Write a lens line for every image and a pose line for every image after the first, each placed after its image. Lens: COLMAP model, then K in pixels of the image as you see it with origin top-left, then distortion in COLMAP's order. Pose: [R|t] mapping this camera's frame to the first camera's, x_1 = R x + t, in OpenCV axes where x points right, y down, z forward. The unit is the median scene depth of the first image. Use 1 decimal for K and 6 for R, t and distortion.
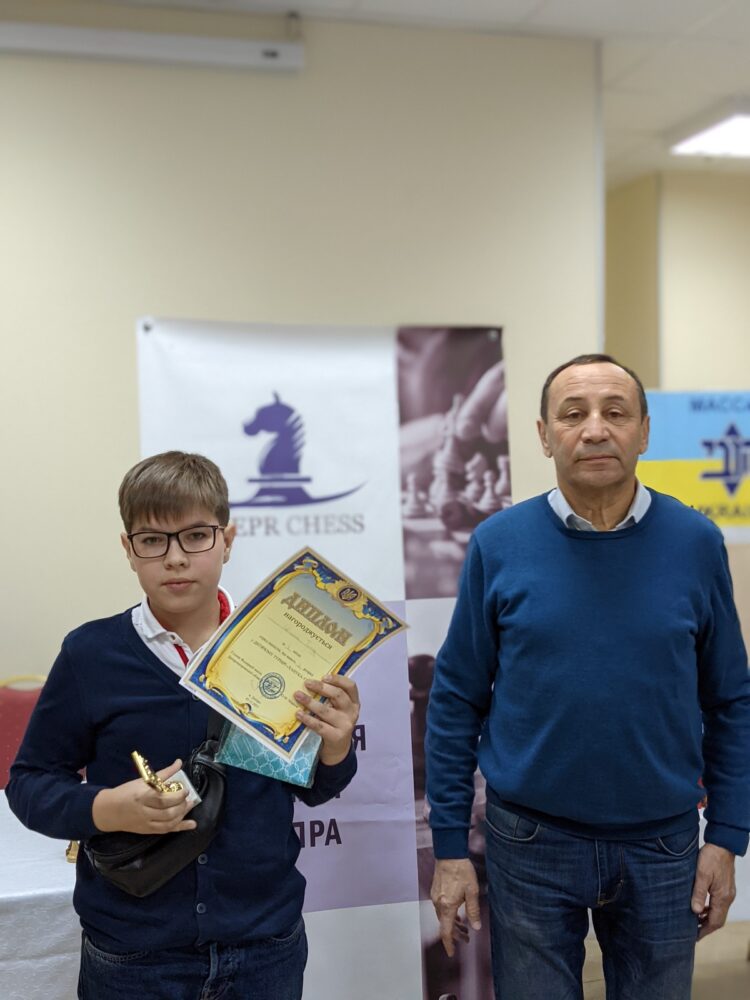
lens RADIAL K [[1182.1, 0, 391.7], [0, 1182.1, 509.1], [0, 0, 1]] dist [0.052078, 0.000000]
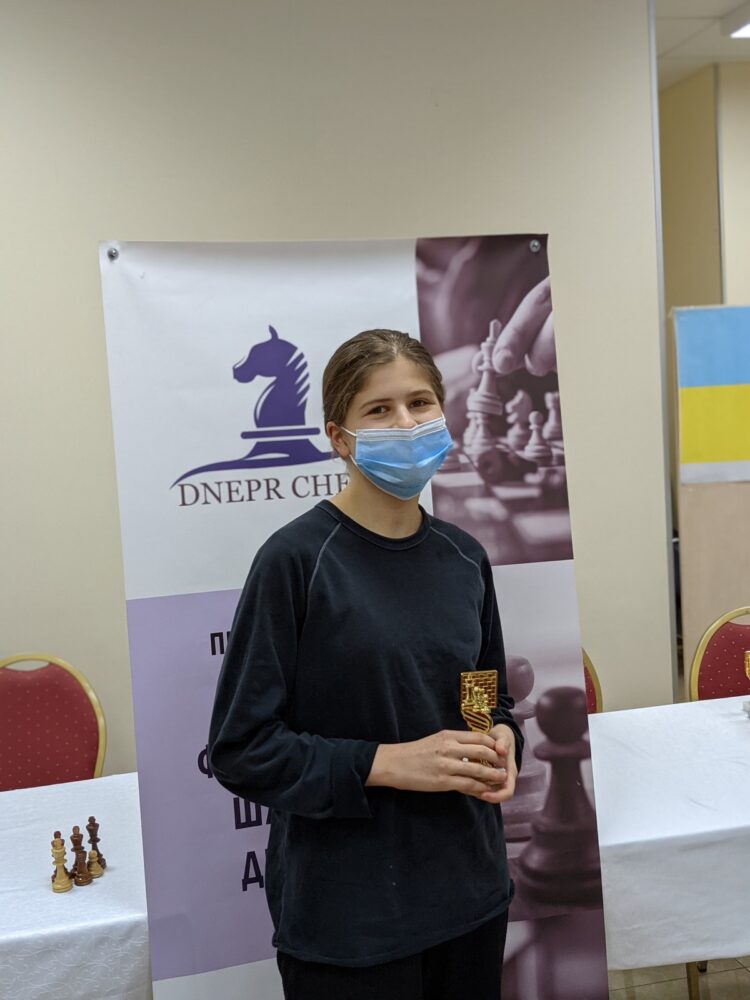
lens RADIAL K [[1182.1, 0, 375.4], [0, 1182.1, 490.9], [0, 0, 1]] dist [0.052078, 0.000000]
pose [[0.997732, -0.036264, -0.056713, 0.016262], [0.038608, 0.998421, 0.040793, -0.014718], [0.055144, -0.042890, 0.997557, 0.167107]]
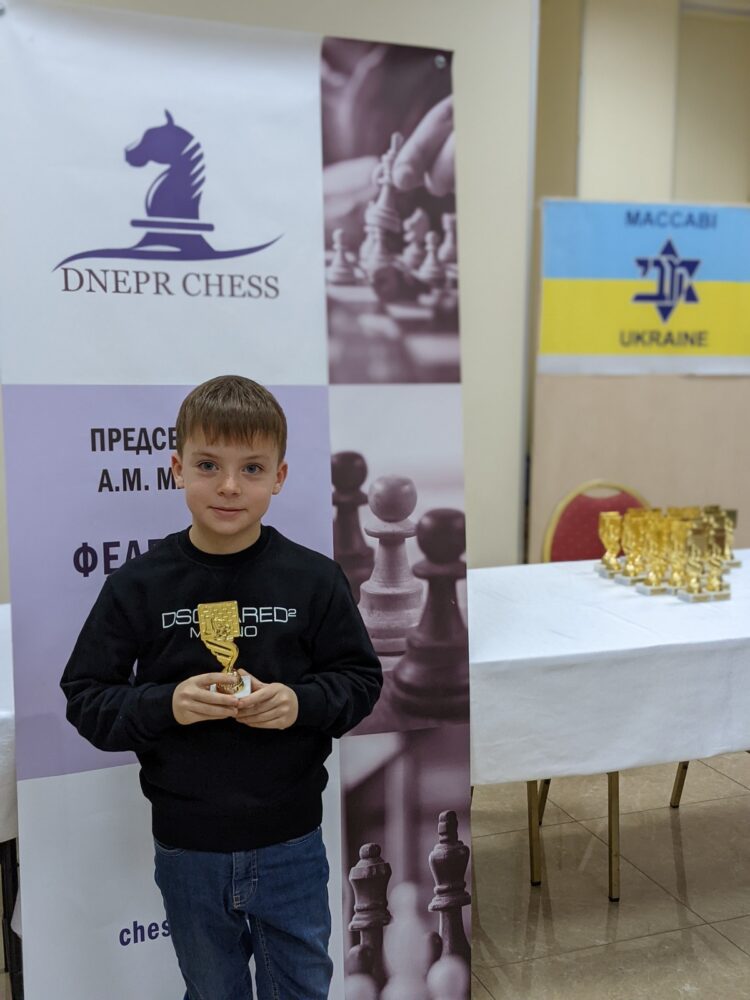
lens RADIAL K [[1182.1, 0, 397.0], [0, 1182.1, 507.7], [0, 0, 1]] dist [0.052078, 0.000000]
pose [[0.994159, 0.011580, 0.107300, -0.027896], [-0.022417, 0.994699, 0.100353, 0.077310], [-0.105569, -0.102173, 0.989149, 0.171084]]
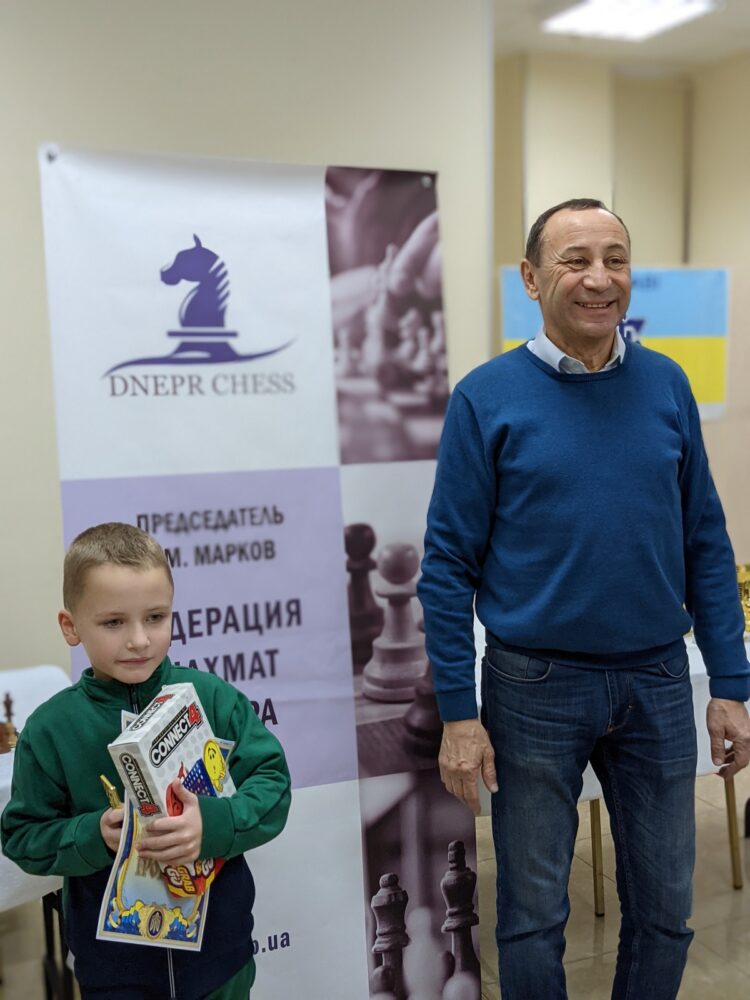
lens RADIAL K [[1182.1, 0, 402.0], [0, 1182.1, 488.4], [0, 0, 1]] dist [0.052078, 0.000000]
pose [[0.987487, -0.016794, 0.156803, -0.085345], [0.007300, 0.998115, 0.060928, 0.037794], [-0.157531, -0.059021, 0.985749, 0.070395]]
